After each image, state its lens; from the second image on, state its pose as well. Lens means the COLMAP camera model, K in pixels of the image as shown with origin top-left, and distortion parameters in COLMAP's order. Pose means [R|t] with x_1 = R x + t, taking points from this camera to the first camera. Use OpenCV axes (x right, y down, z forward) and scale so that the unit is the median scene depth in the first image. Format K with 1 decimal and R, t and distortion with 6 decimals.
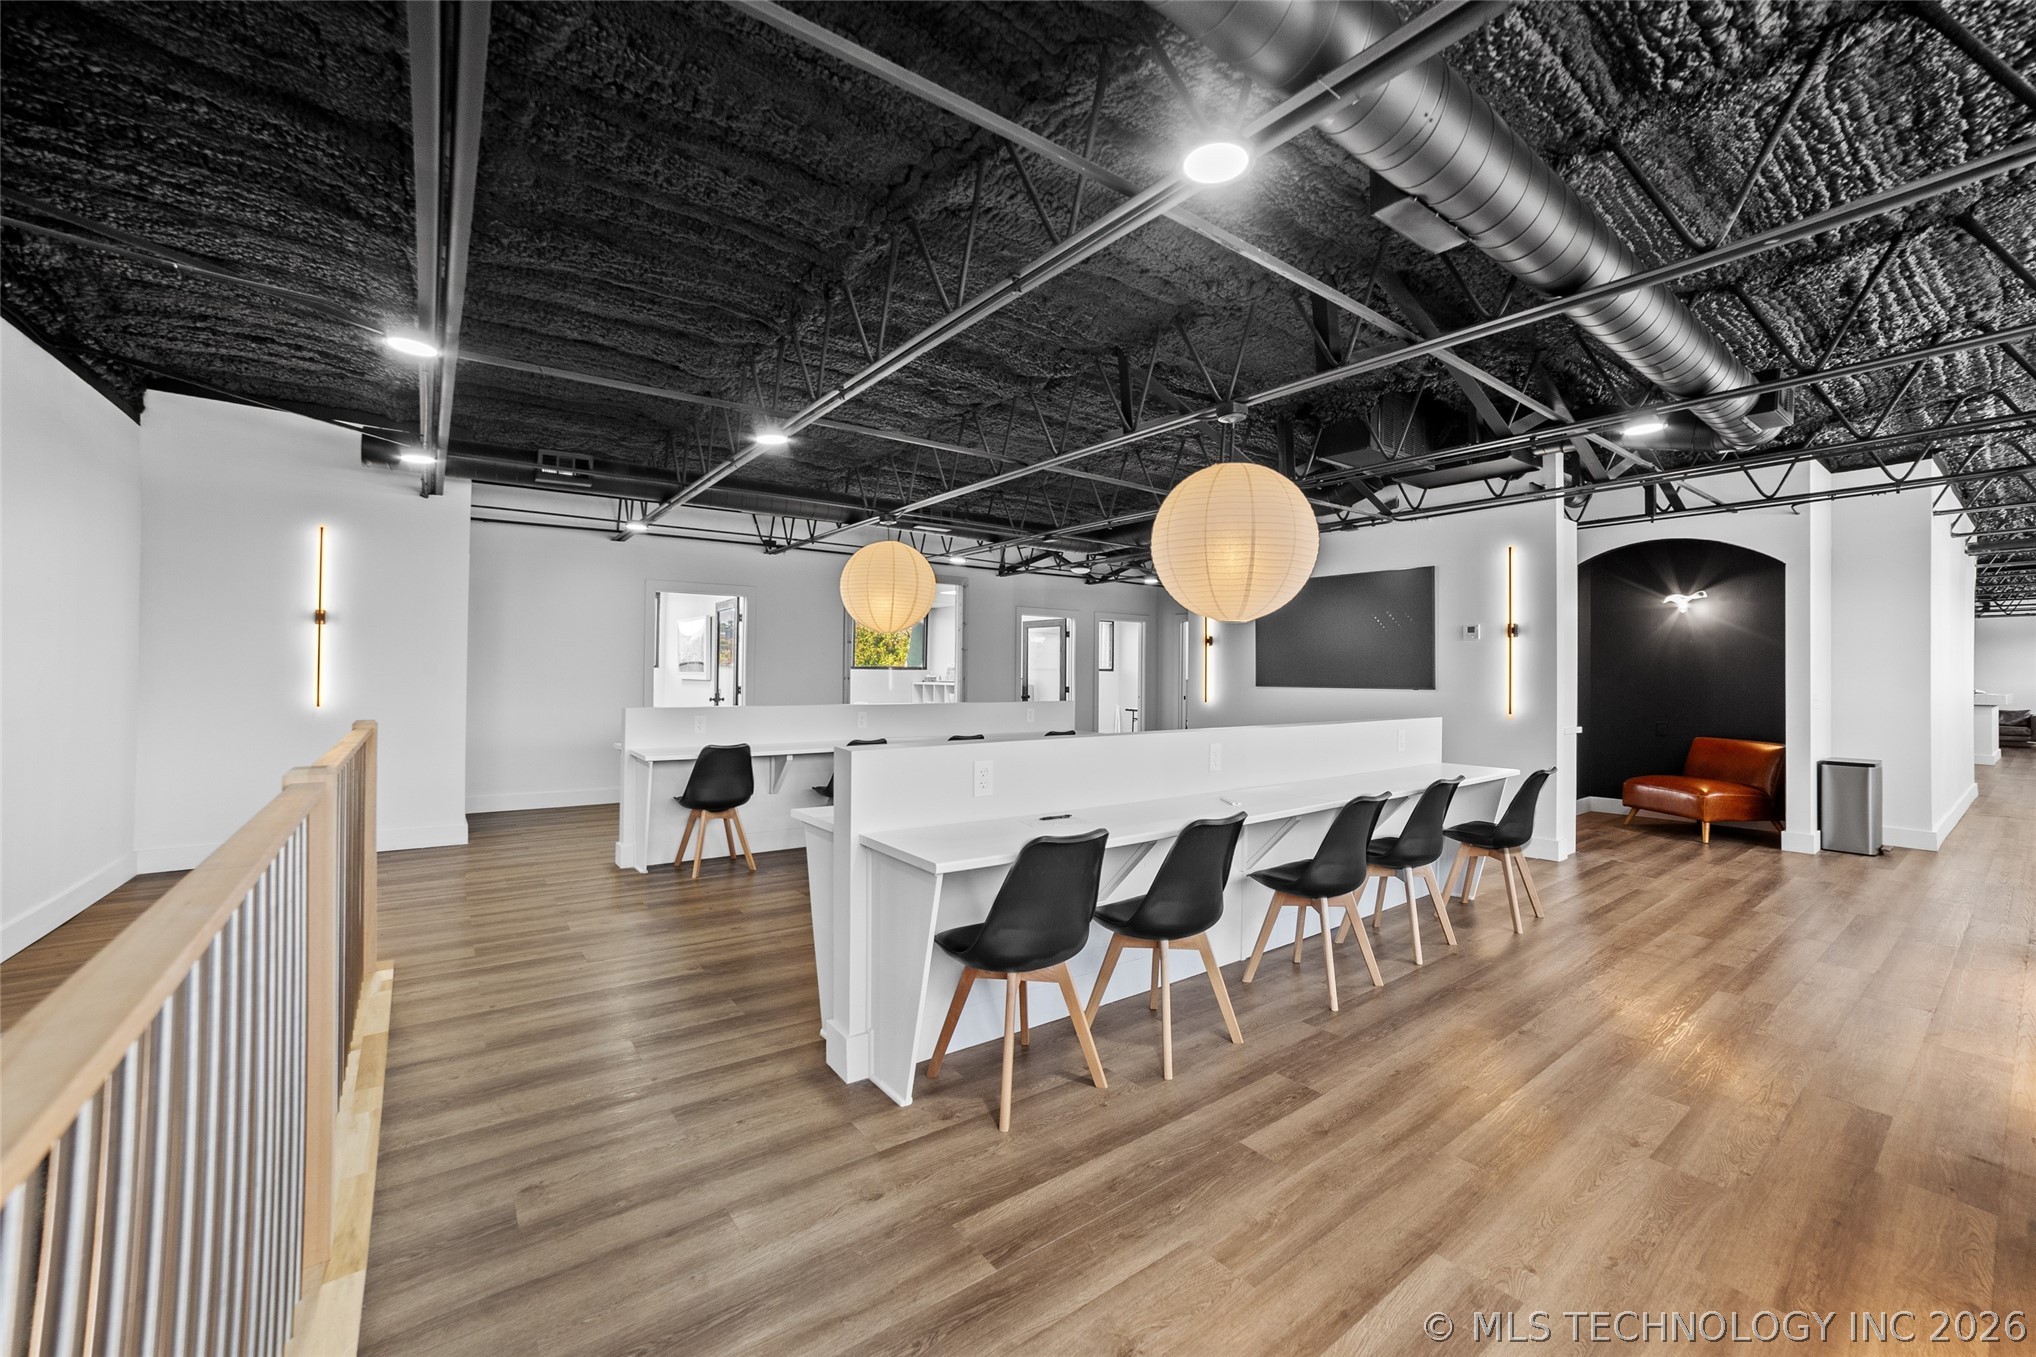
lens RADIAL K [[771.8, 0, 1018.0], [0, 771.8, 678.5], [0, 0, 1]] dist [0.000668, 0.000200]
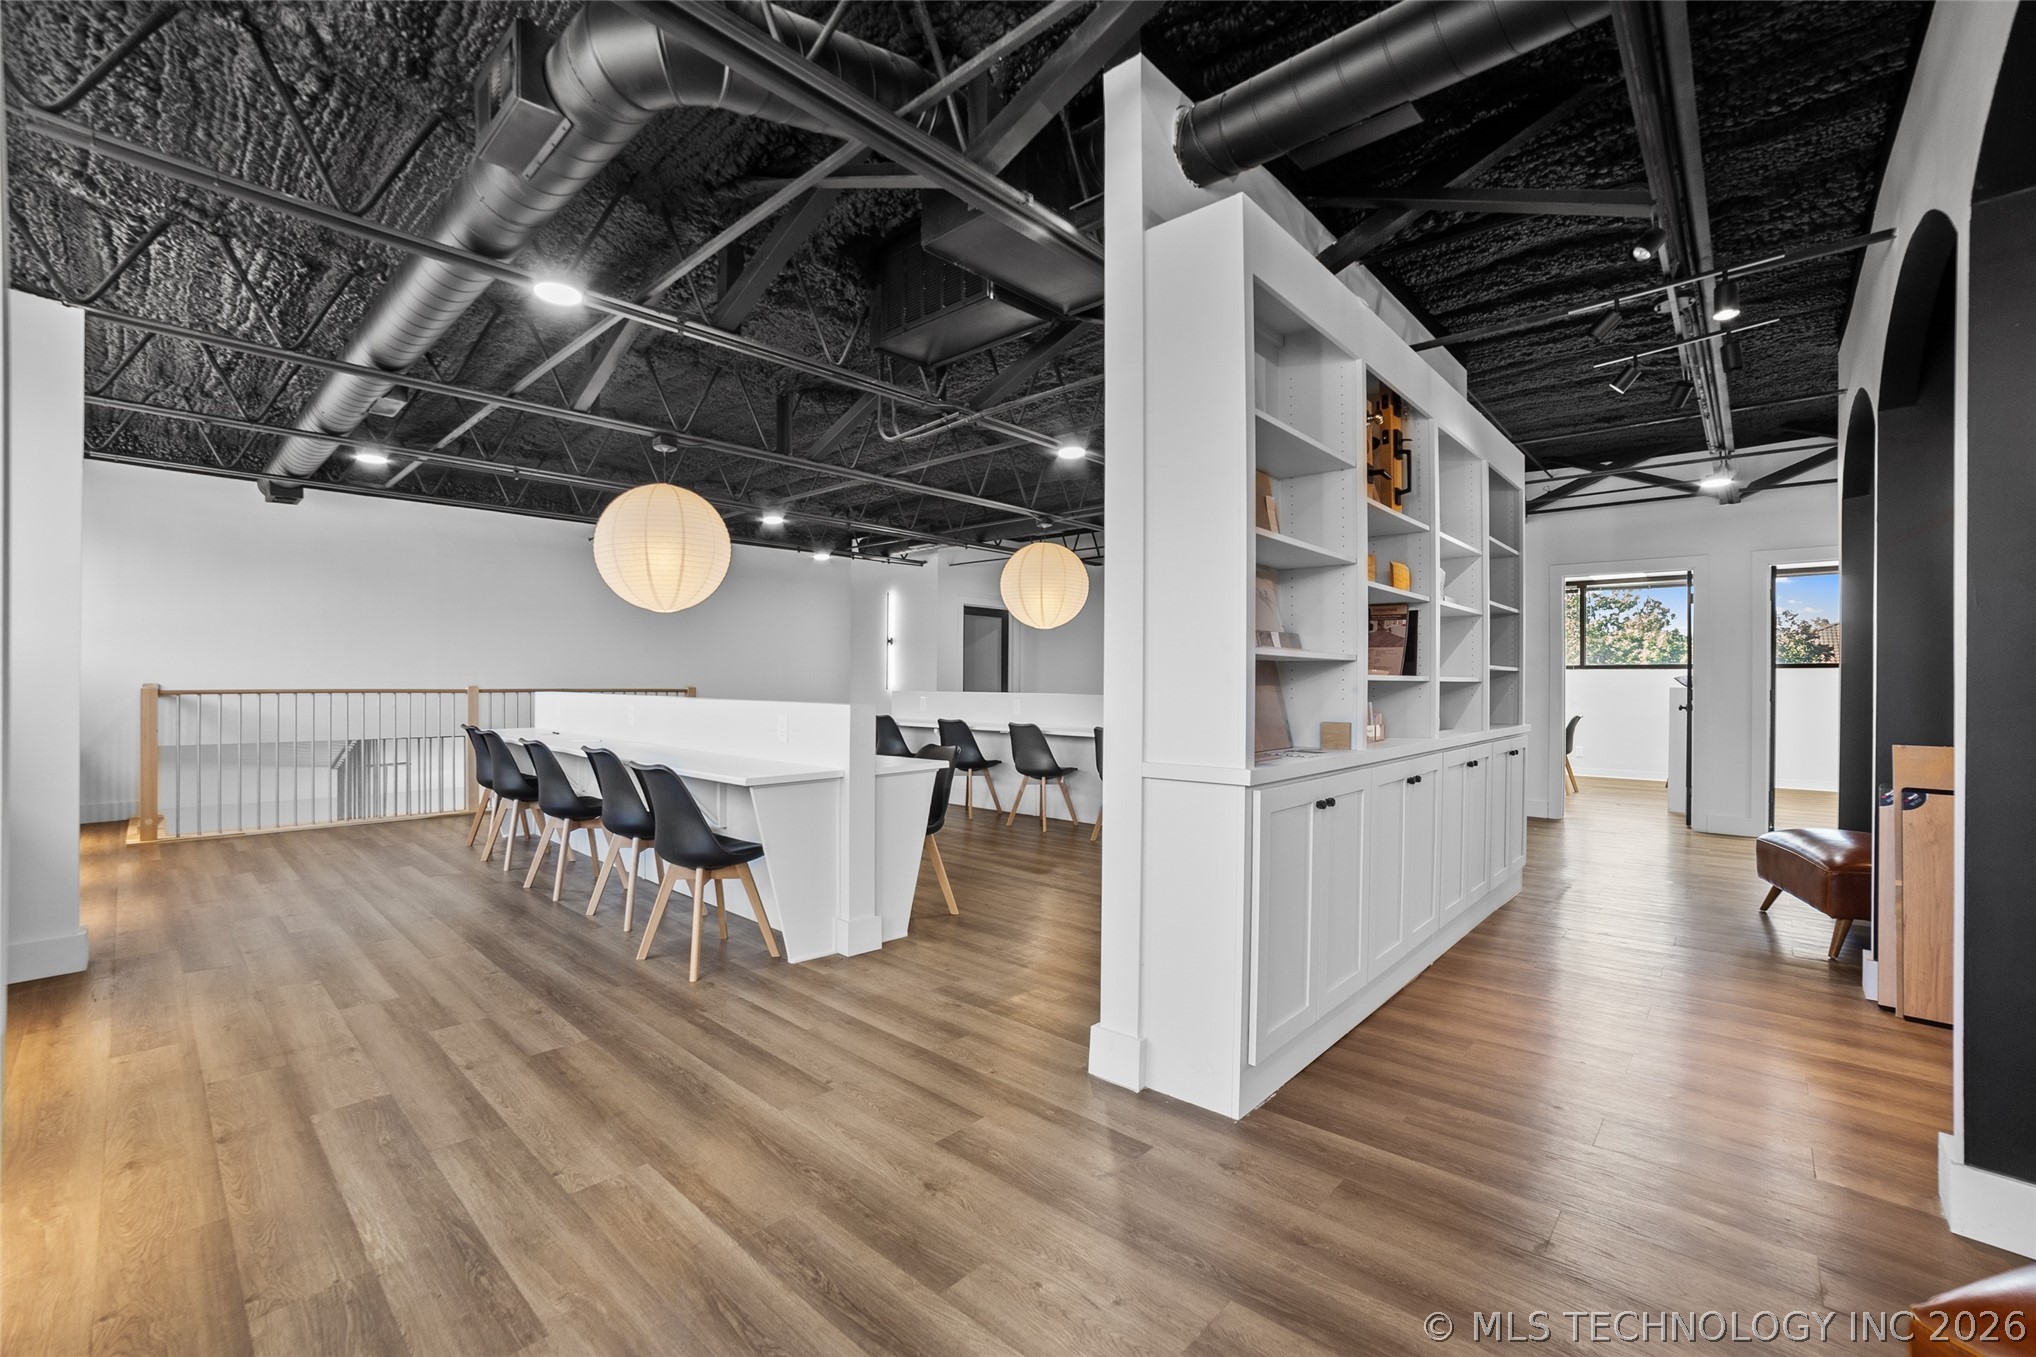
lens RADIAL K [[830.6, 0, 1018.0], [0, 830.6, 678.5], [0, 0, 1]] dist [-0.000309, -0.000124]
pose [[0.188384, 0.000944, -0.982095, 2.007482], [0.005965, 0.999980, 0.002106, 0.027456], [0.982077, -0.006254, 0.188375, 1.533847]]
